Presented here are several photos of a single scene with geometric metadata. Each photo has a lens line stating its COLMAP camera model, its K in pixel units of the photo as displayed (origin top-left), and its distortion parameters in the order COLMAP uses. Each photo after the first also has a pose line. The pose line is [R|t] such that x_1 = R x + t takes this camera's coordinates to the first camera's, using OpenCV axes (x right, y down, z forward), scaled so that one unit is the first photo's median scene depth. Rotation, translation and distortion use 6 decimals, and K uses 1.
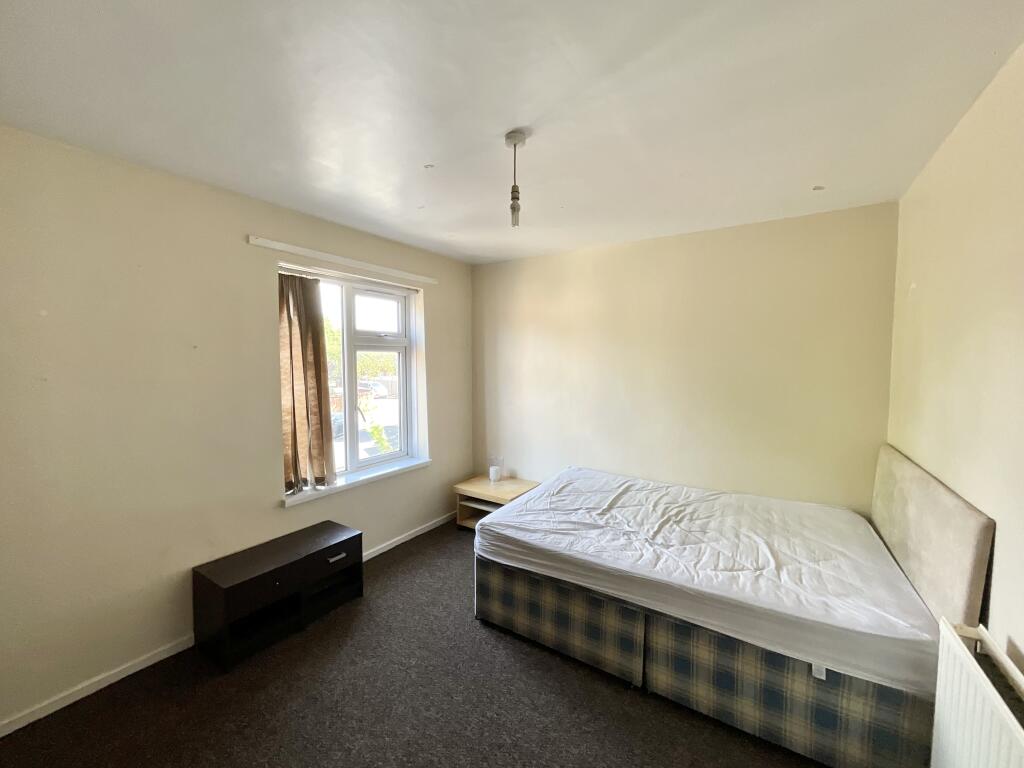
lens RADIAL K [[413.0, 0, 511.3], [0, 413.0, 385.2], [0, 0, 1]] dist [-0.003015, 0.000479]
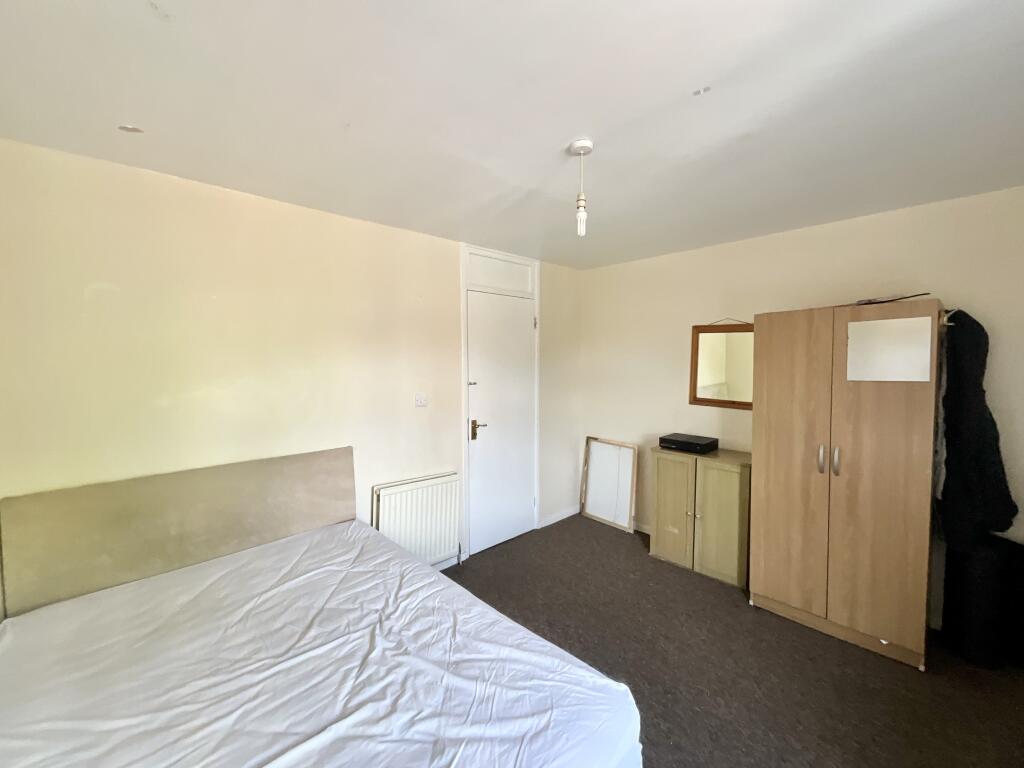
lens RADIAL K [[413.0, 0, 511.3], [0, 413.0, 385.2], [0, 0, 1]] dist [-0.003015, 0.000479]
pose [[-0.968554, -0.002358, 0.248793, -0.059075], [0.030524, 0.991275, 0.128226, -0.113765], [-0.246925, 0.131788, -0.960031, 1.560255]]
